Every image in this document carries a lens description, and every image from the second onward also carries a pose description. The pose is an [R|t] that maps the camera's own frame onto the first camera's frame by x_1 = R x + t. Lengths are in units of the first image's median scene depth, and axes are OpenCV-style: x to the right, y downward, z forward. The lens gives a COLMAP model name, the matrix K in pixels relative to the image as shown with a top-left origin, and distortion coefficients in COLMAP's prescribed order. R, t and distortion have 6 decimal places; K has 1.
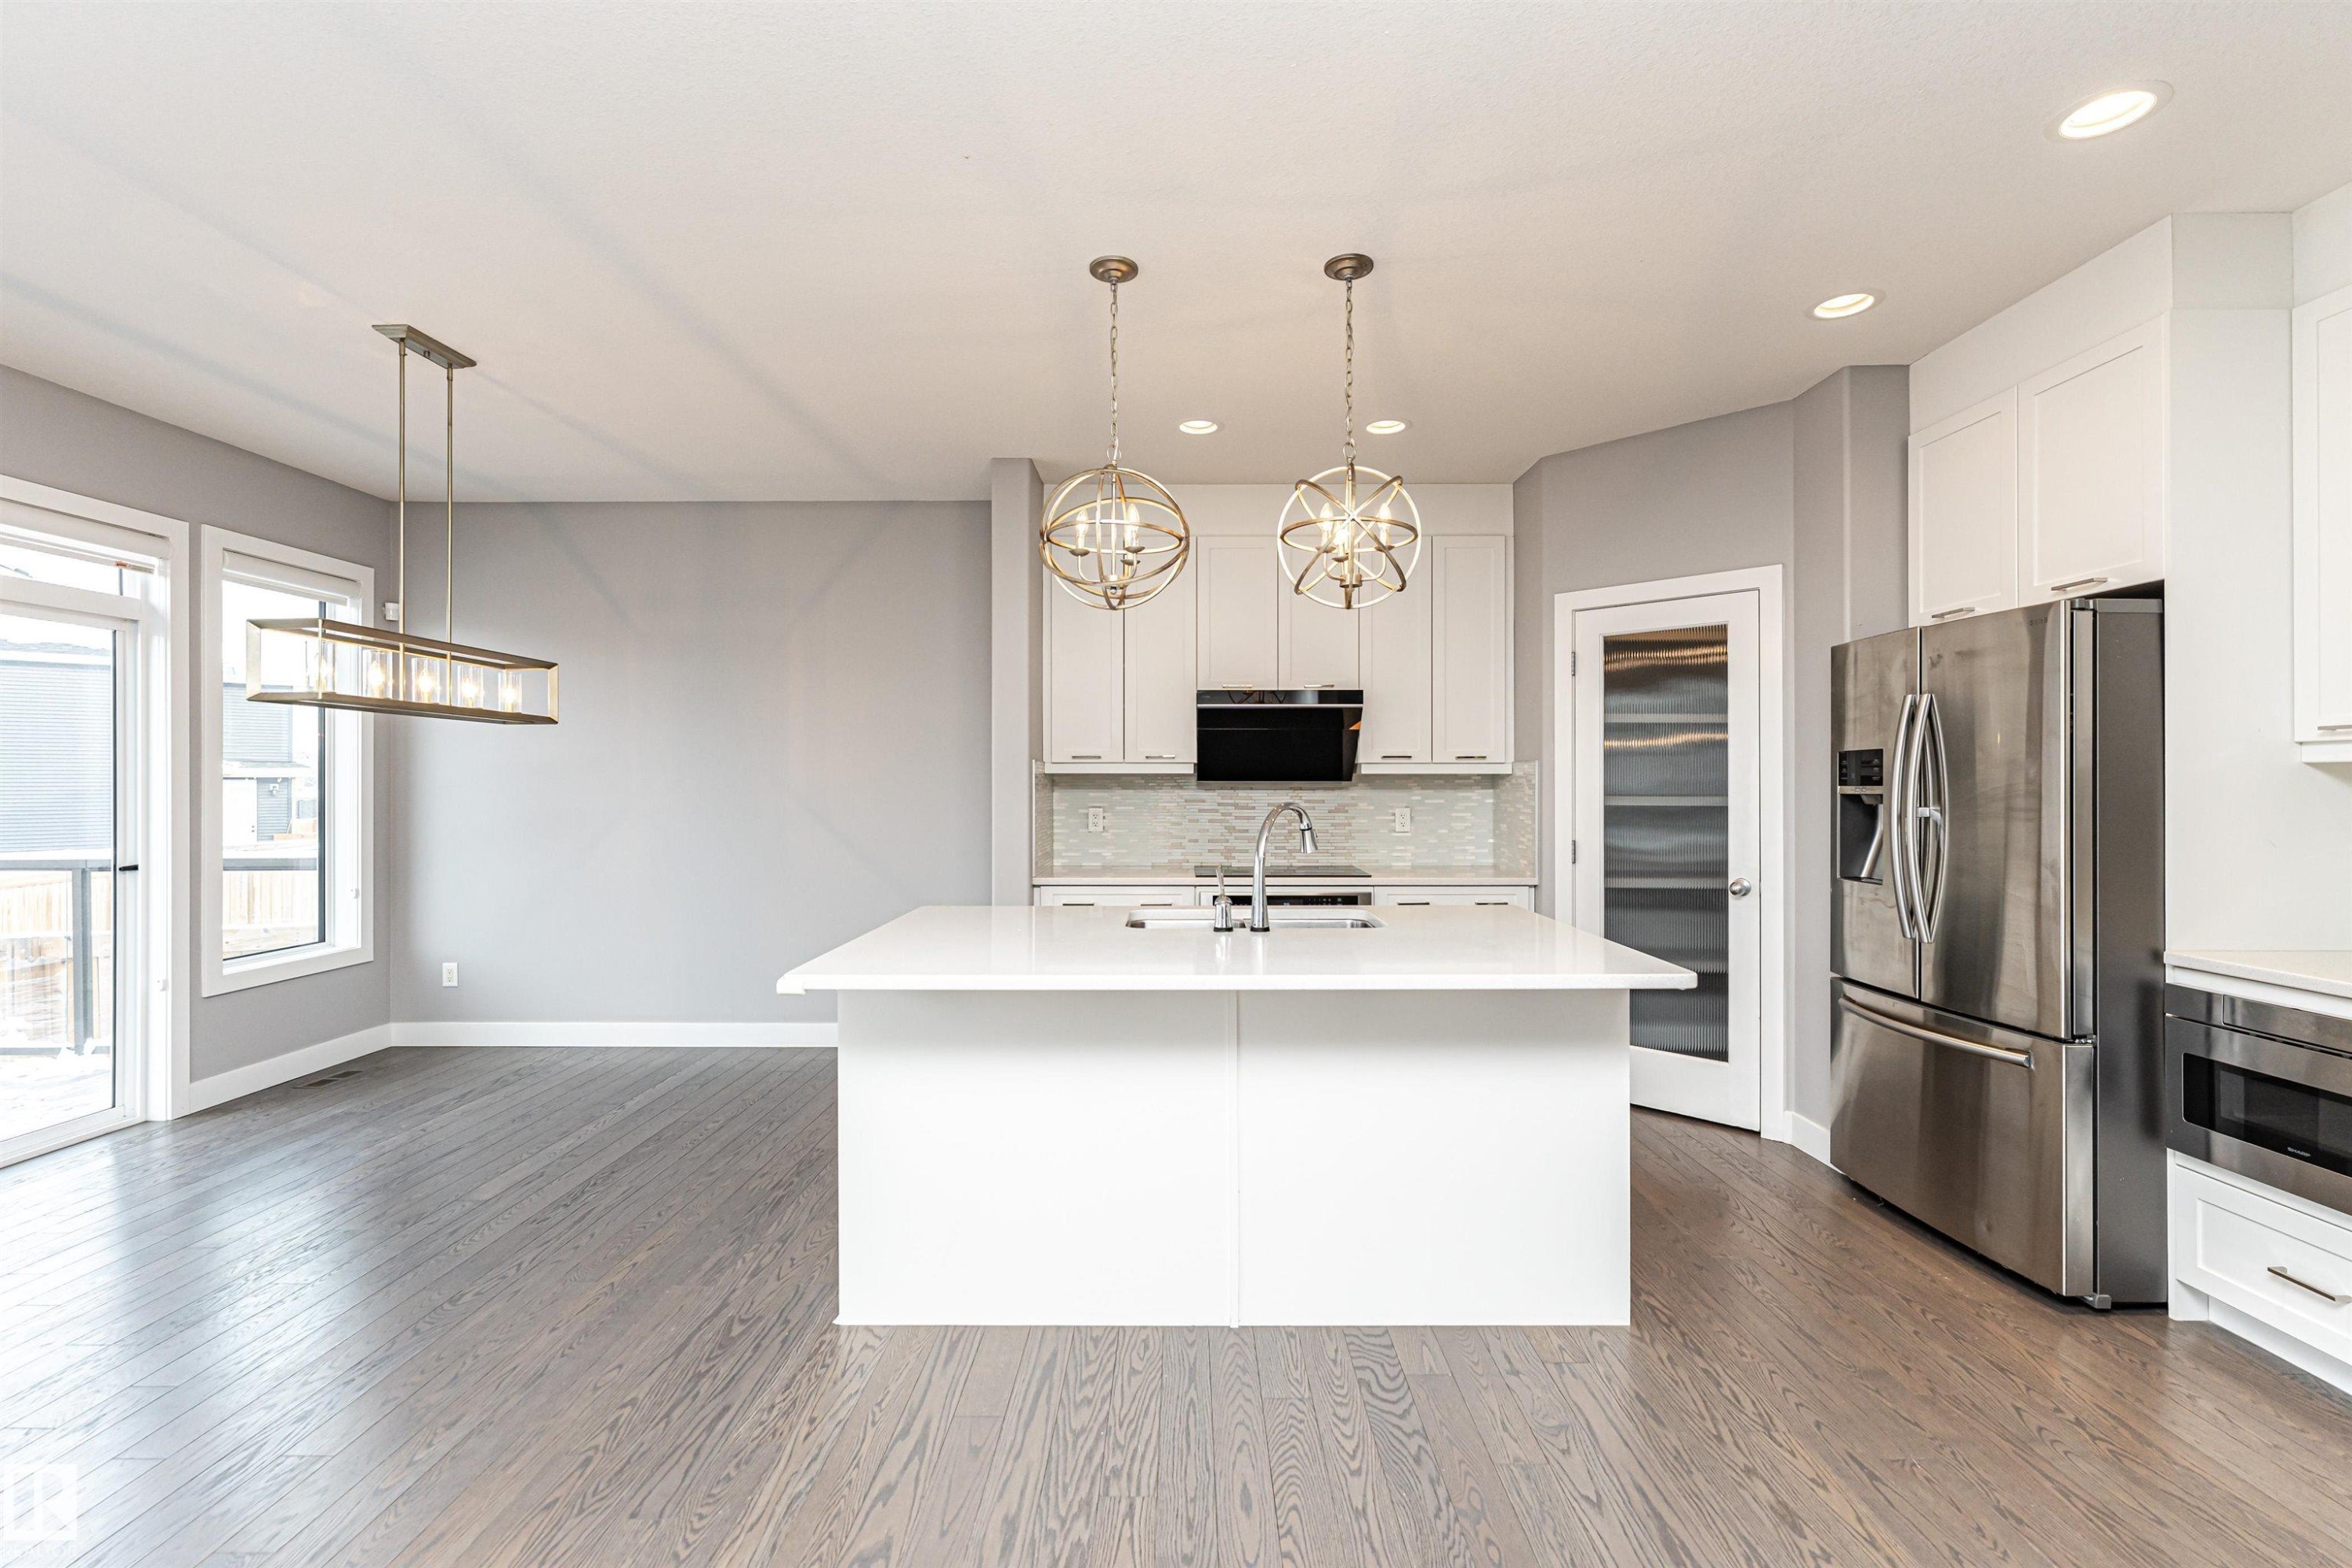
lens RADIAL K [[1086.2, 0, 1188.8], [0, 1086.2, 779.1], [0, 0, 1]] dist [-0.001642, -0.000310]
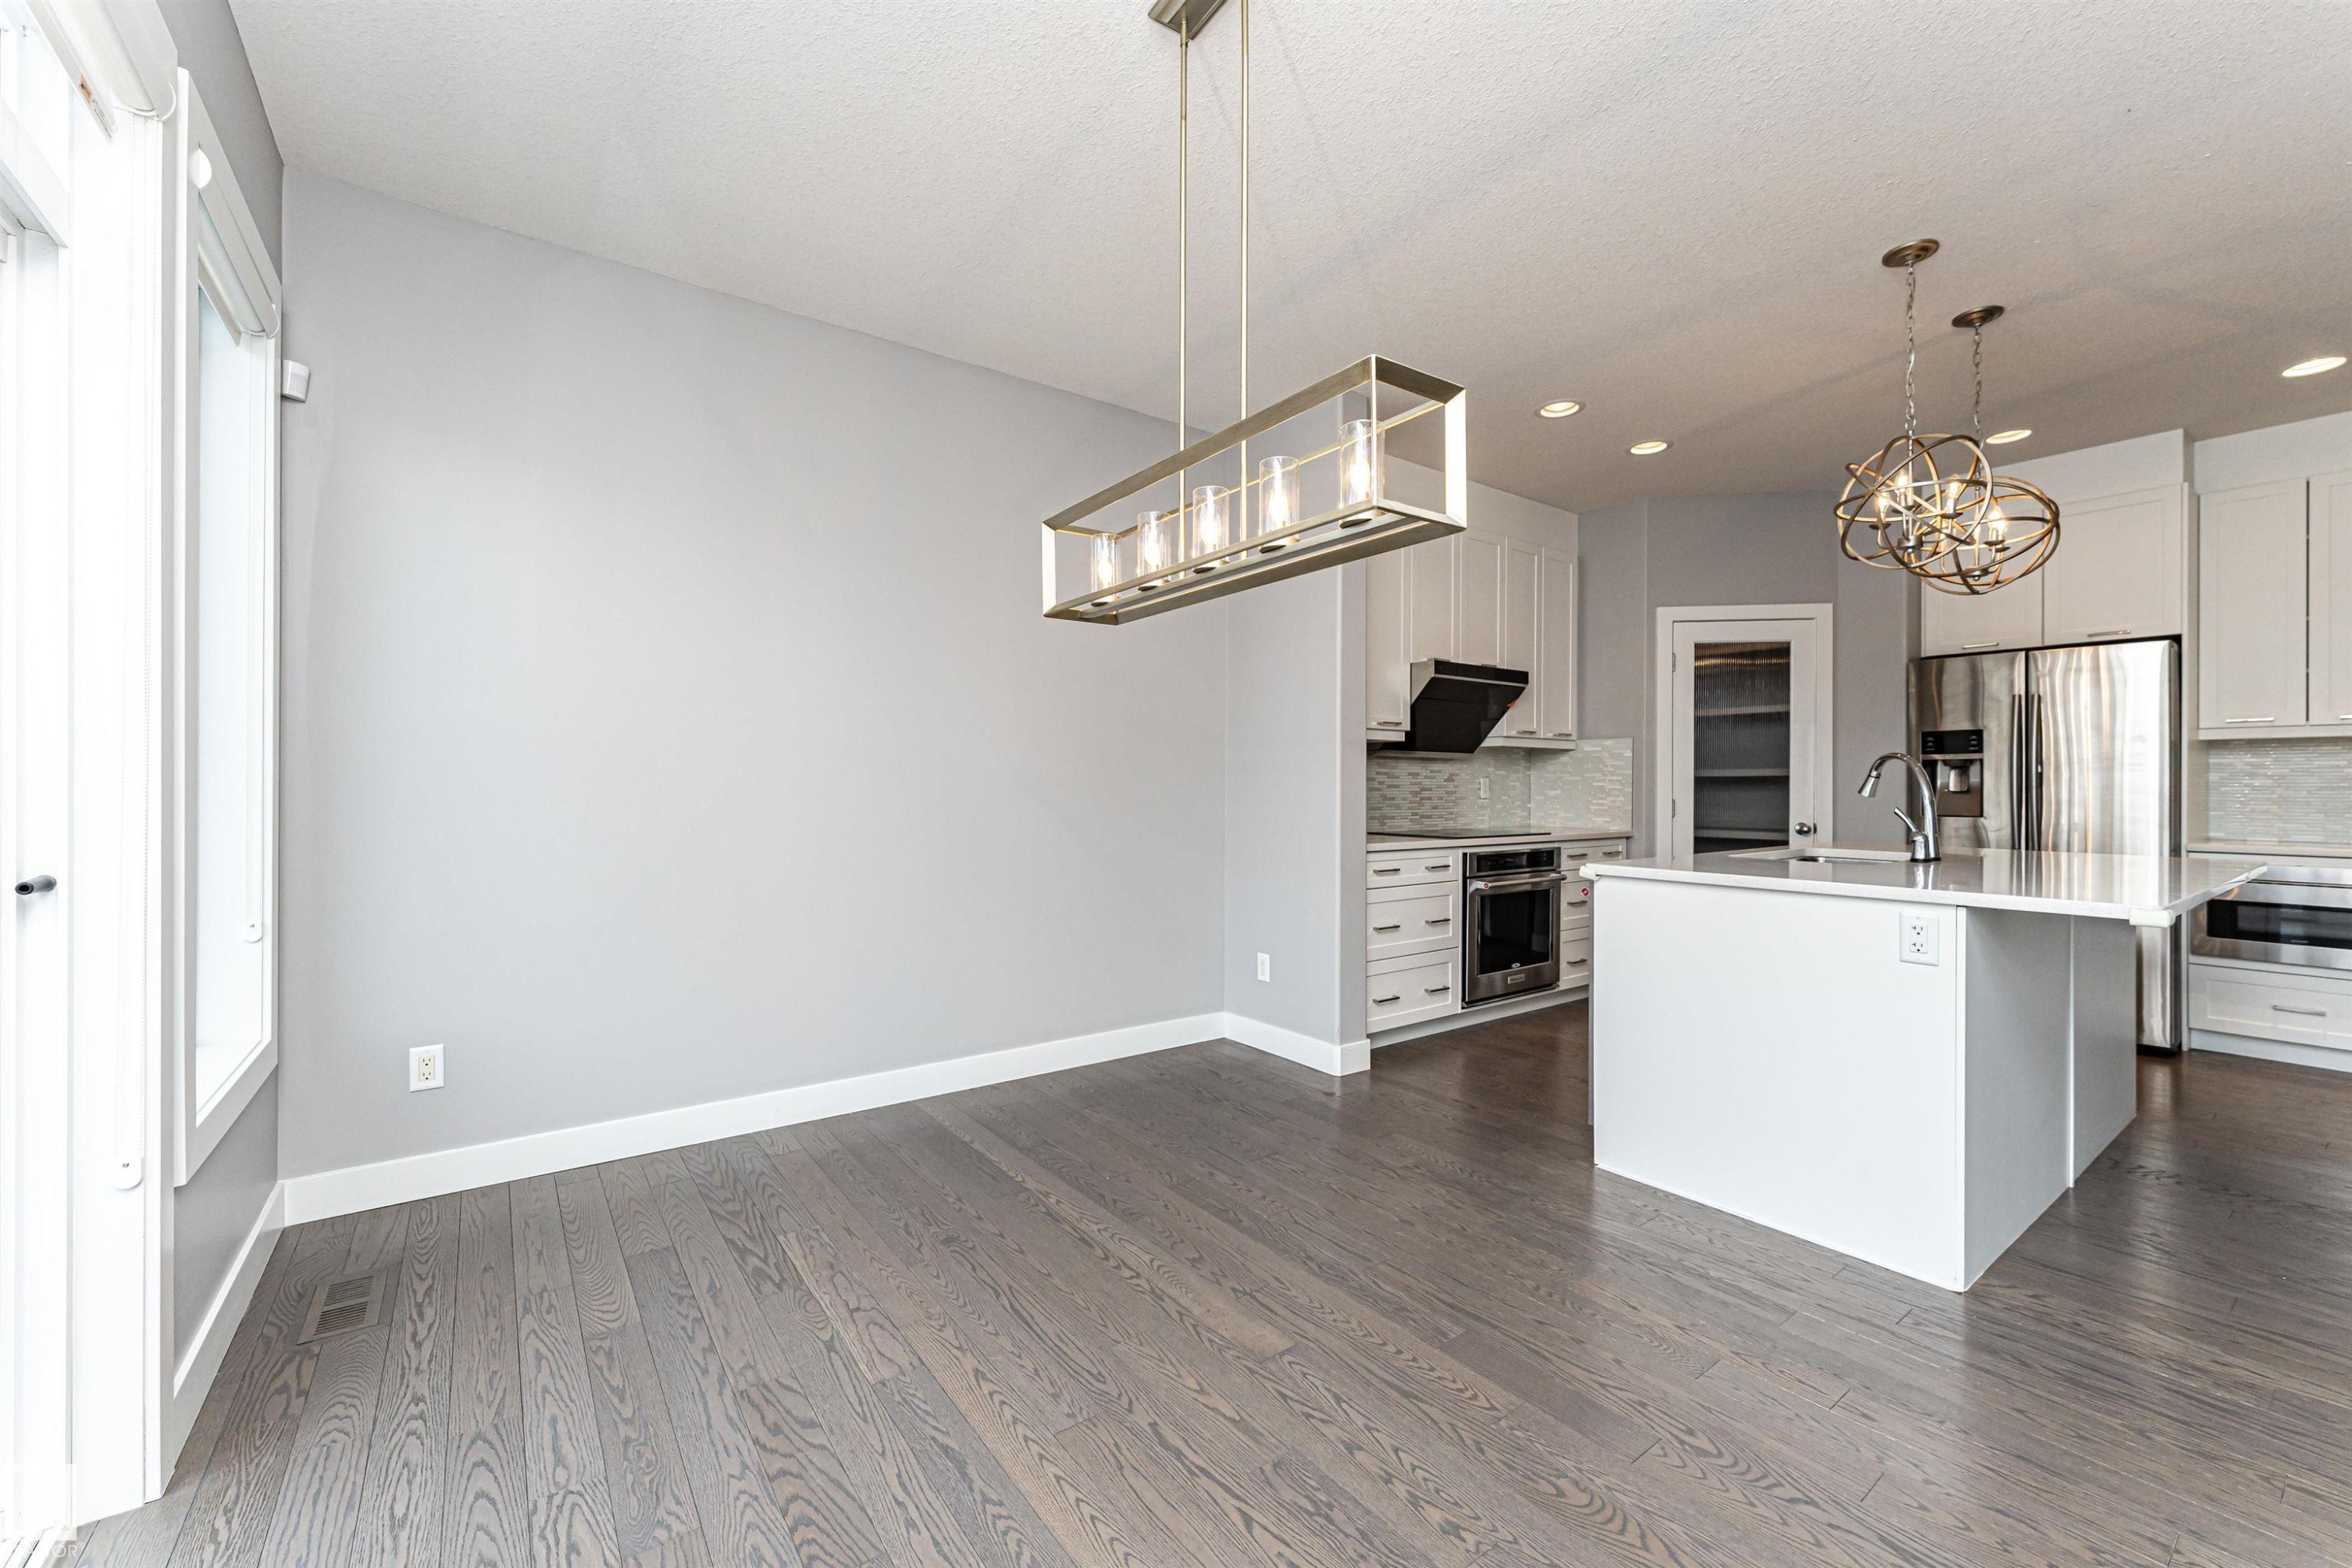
lens RADIAL K [[969.7, 0, 1190.8], [0, 969.7, 784.5], [0, 0, 1]] dist [-0.000355, -0.000180]
pose [[0.788581, 0.003677, 0.614920, -0.854138], [-0.005308, 0.999986, 0.000828, 0.043095], [-0.614908, -0.003917, 0.788589, 0.472500]]
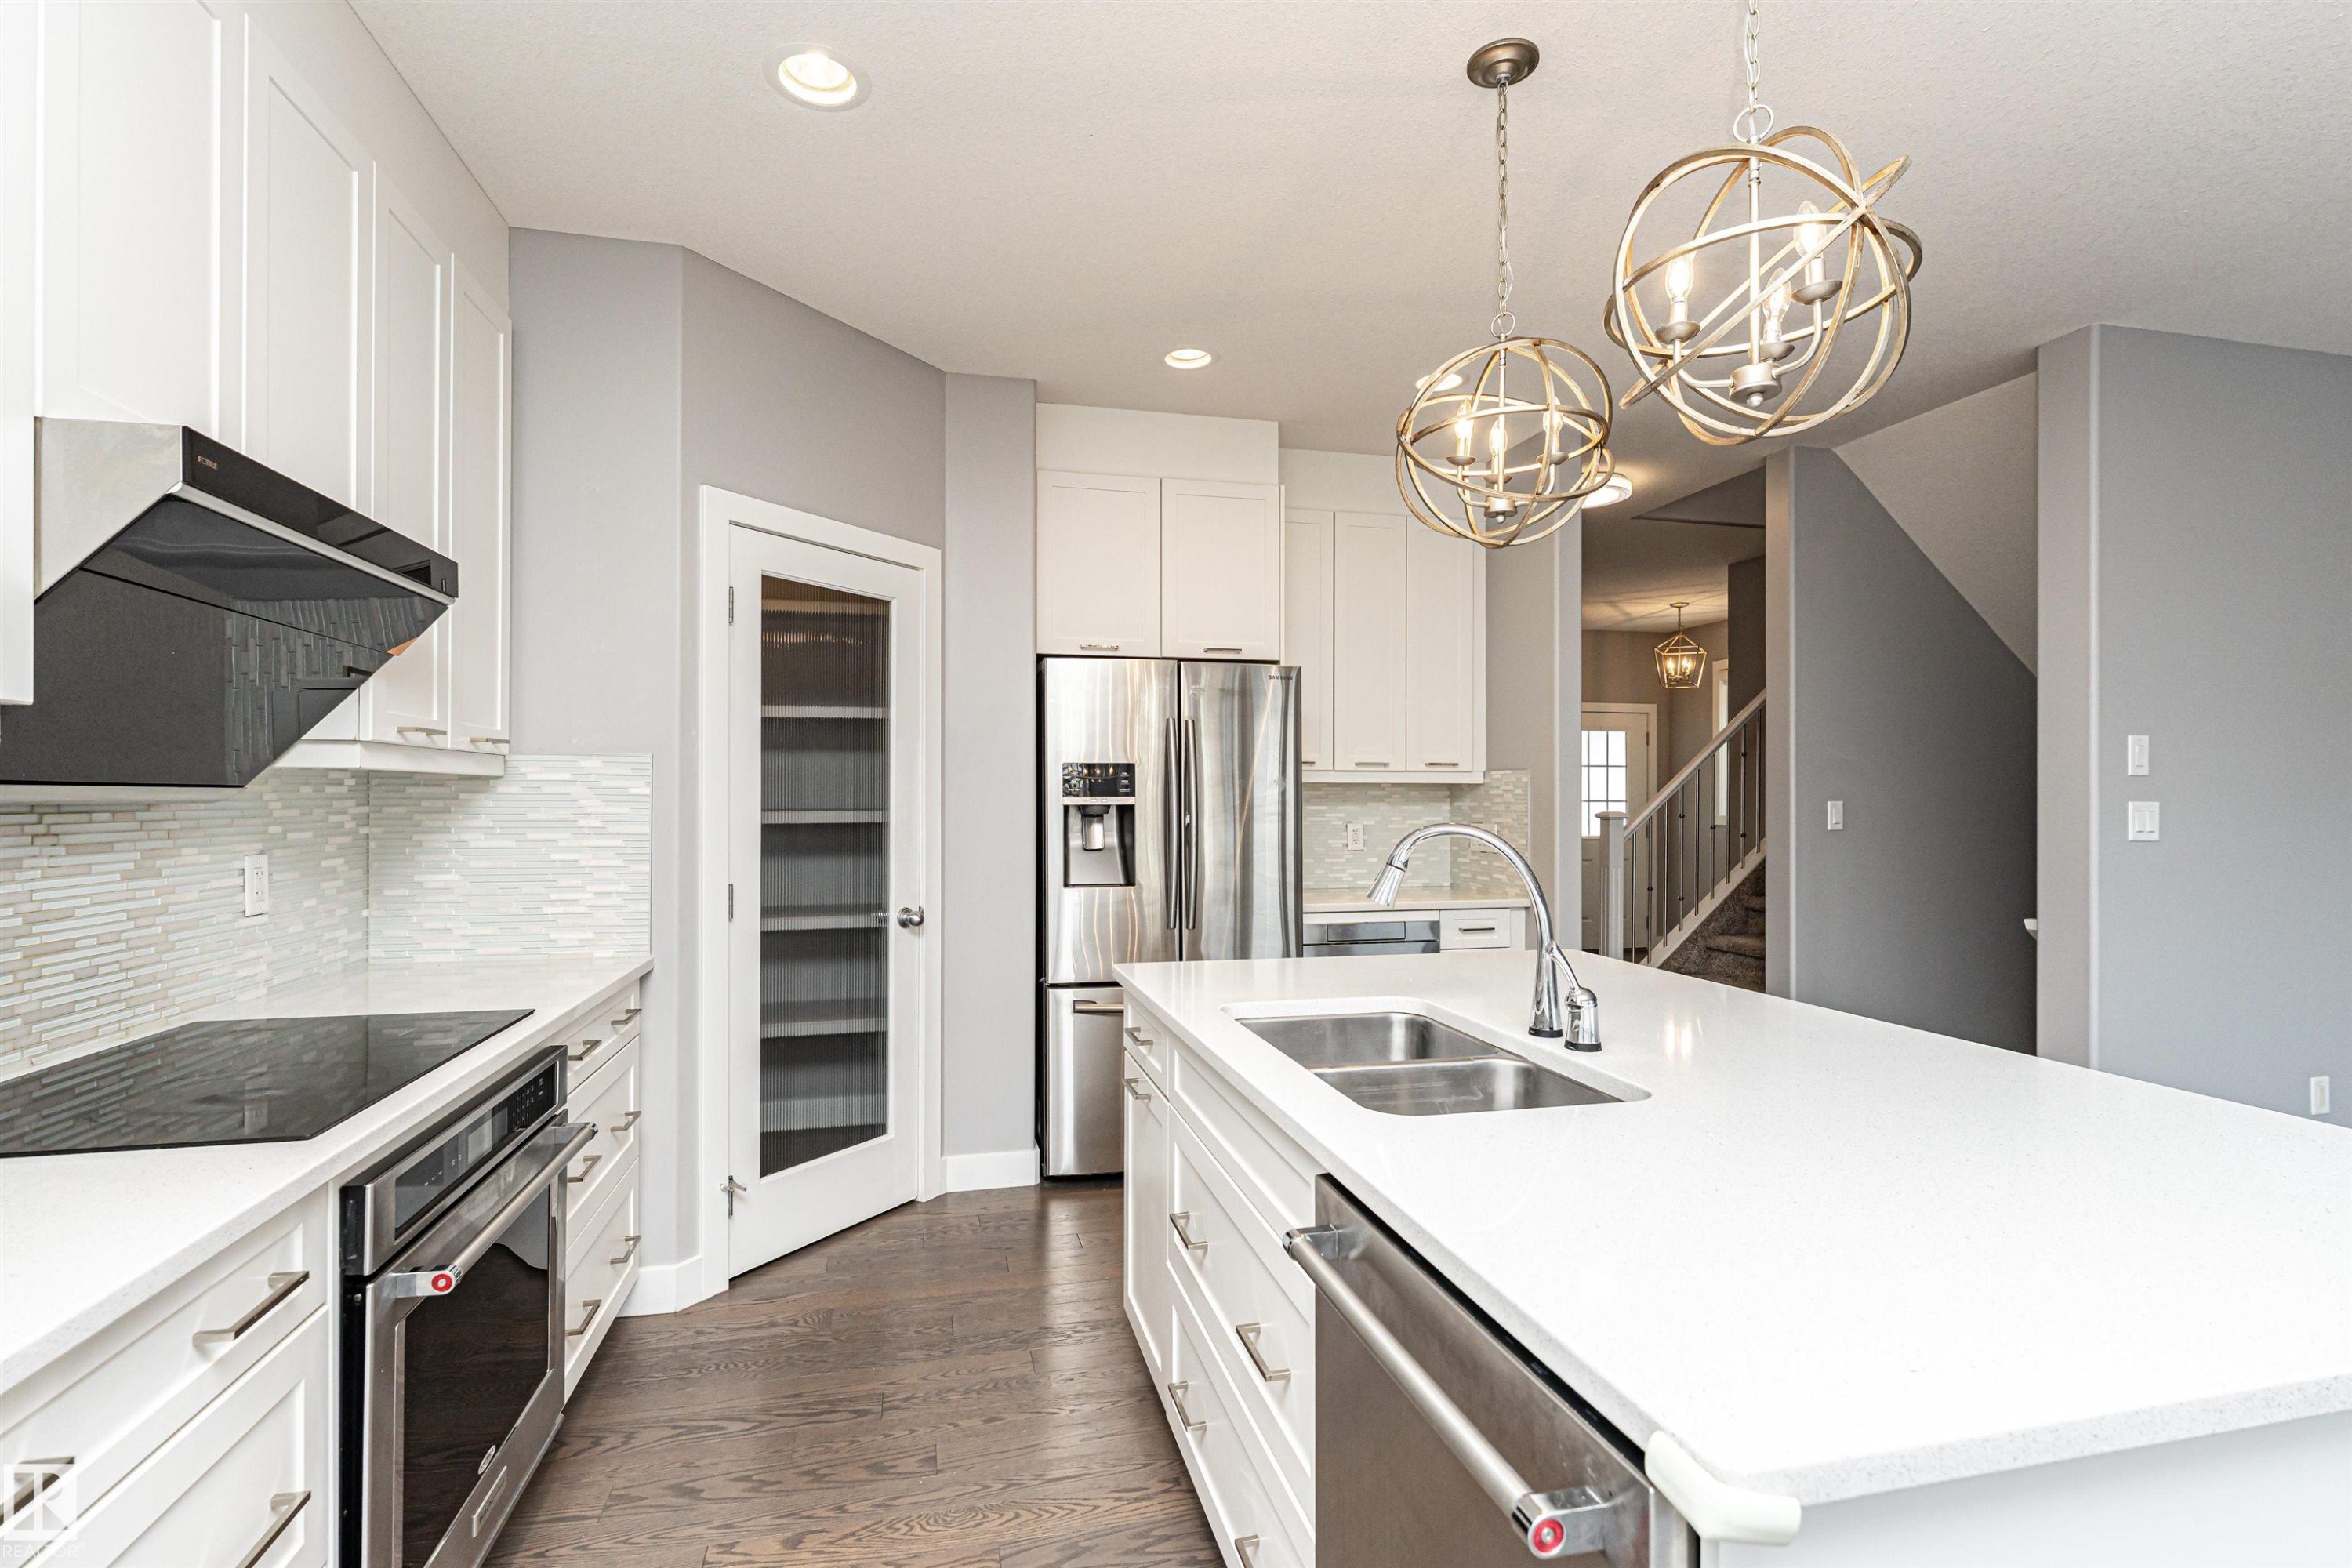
lens RADIAL K [[1073.9, 0, 1163.9], [0, 1073.9, 797.9], [0, 0, 1]] dist [-0.000864, -0.000224]
pose [[-0.234271, -0.001131, 0.972171, -0.333506], [-0.004379, 0.999990, 0.000109, 0.005071], [-0.972161, -0.004231, -0.234274, 0.957132]]
